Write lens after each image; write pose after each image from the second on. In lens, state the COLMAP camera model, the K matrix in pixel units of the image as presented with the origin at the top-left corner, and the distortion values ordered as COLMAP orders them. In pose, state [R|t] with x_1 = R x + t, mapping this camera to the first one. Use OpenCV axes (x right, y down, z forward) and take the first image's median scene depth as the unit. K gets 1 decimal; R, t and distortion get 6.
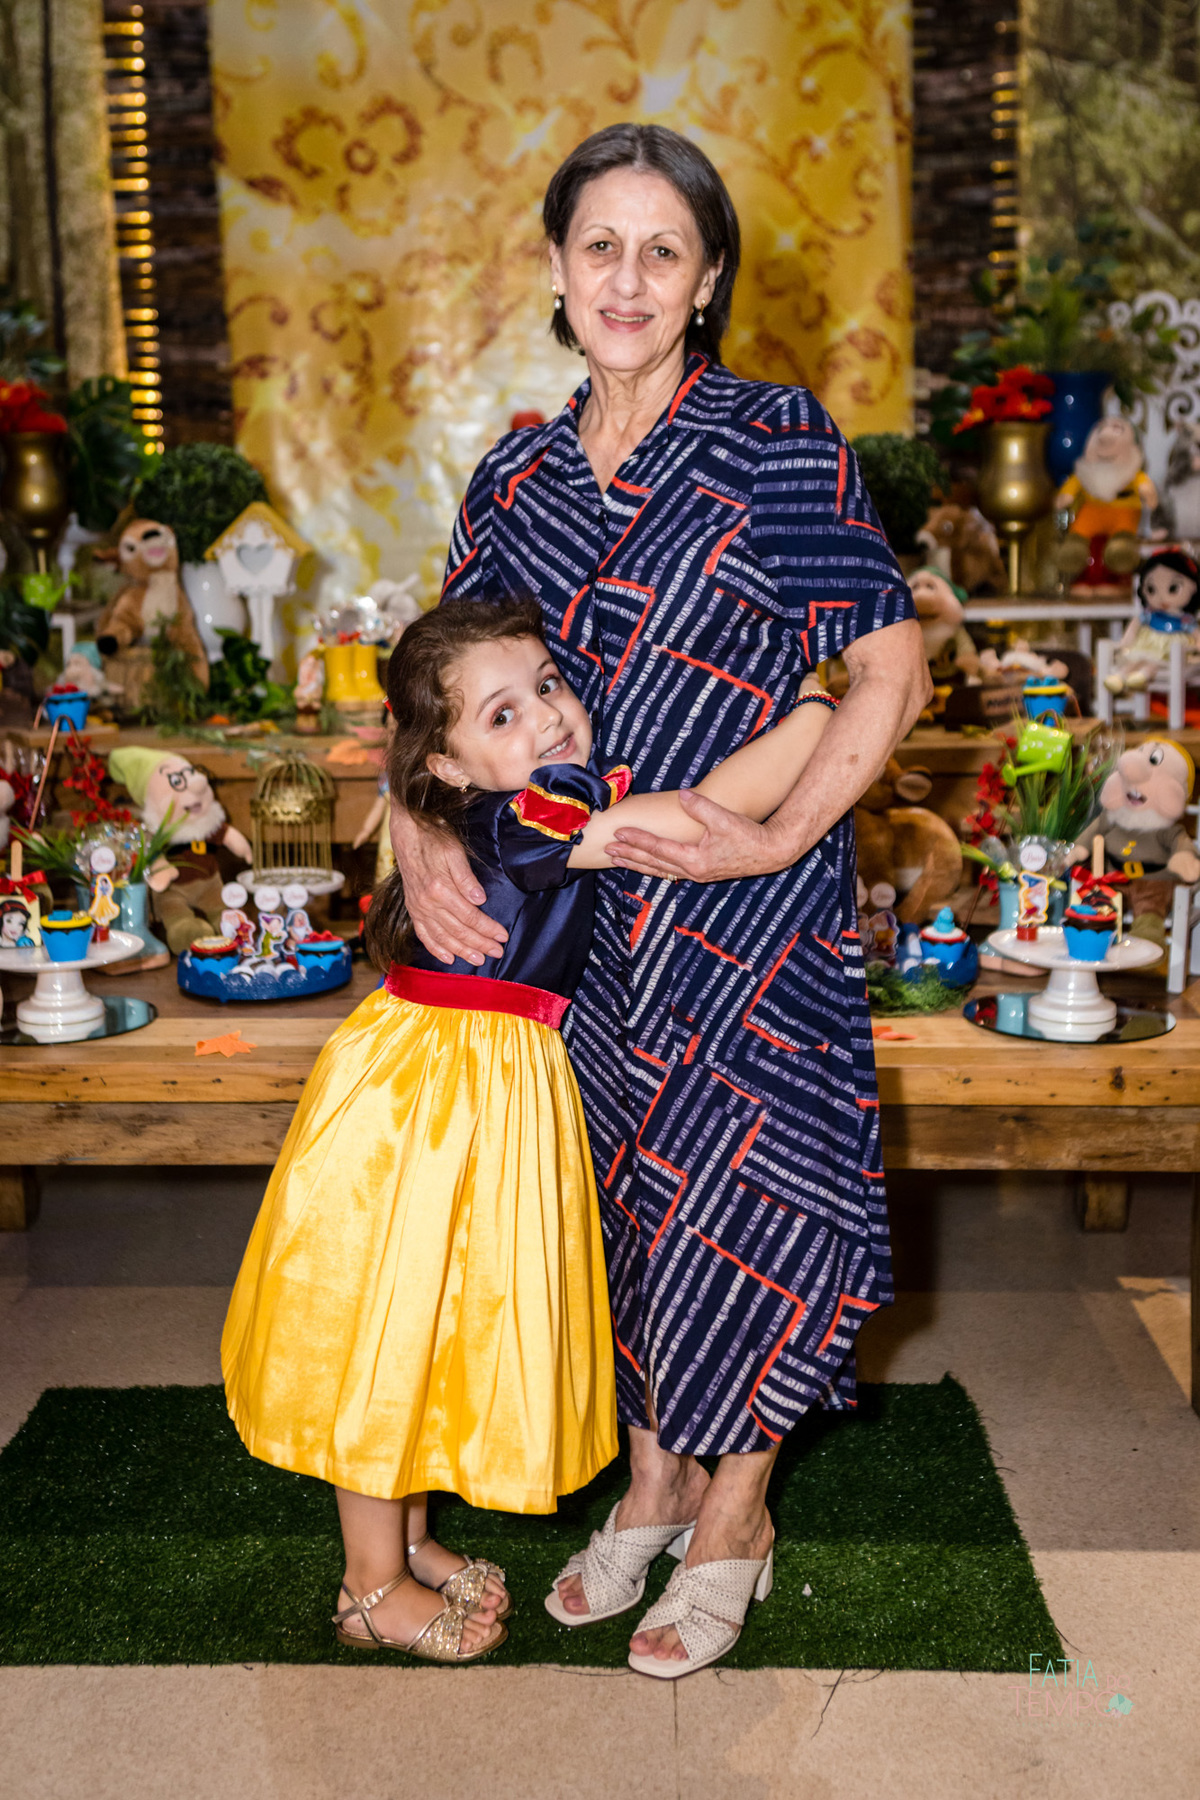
lens RADIAL K [[2111.3, 0, 589.1], [0, 2111.3, 803.4], [0, 0, 1]] dist [0.030650, 0.000000]
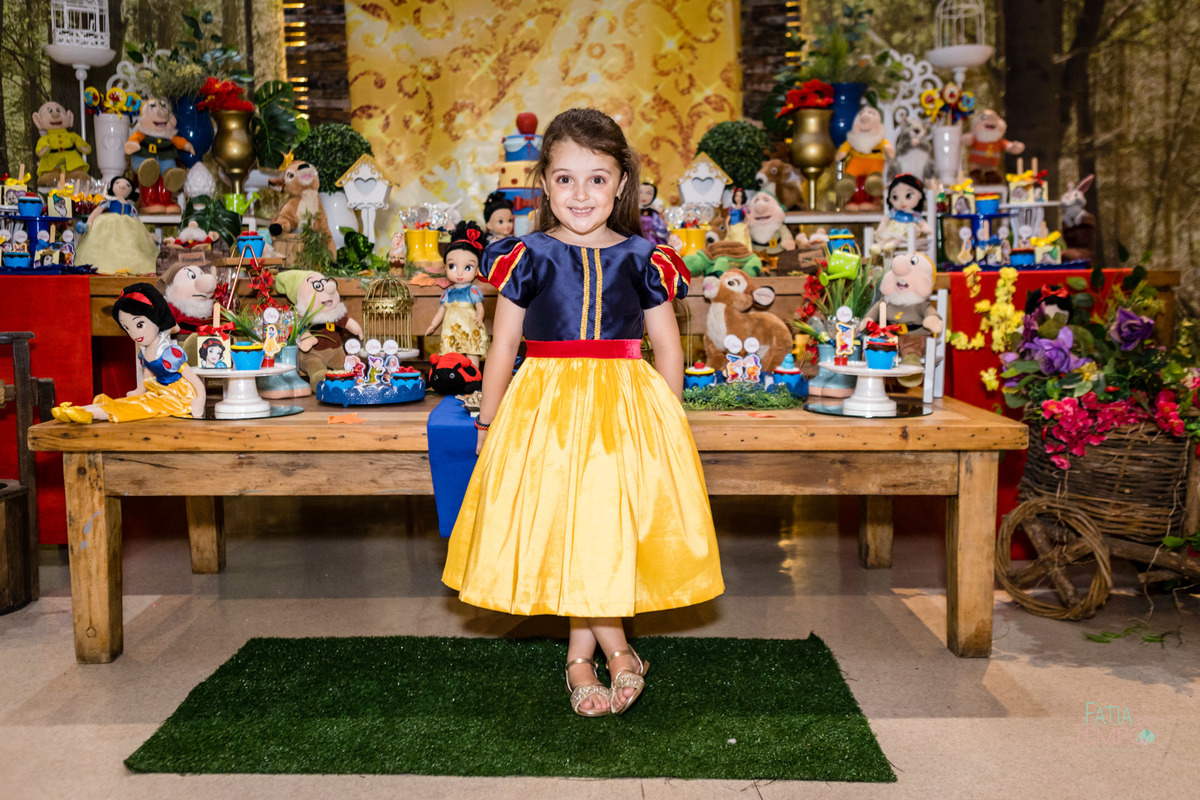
lens RADIAL K [[1167.6, 0, 598.4], [0, 1167.6, 353.3], [0, 0, 1]] dist [0.012737, 0.000000]
pose [[0.998866, 0.003390, 0.047490, -0.016995], [0.000014, 0.997441, -0.071491, 0.086012], [-0.047611, 0.071411, 0.996310, 0.075876]]
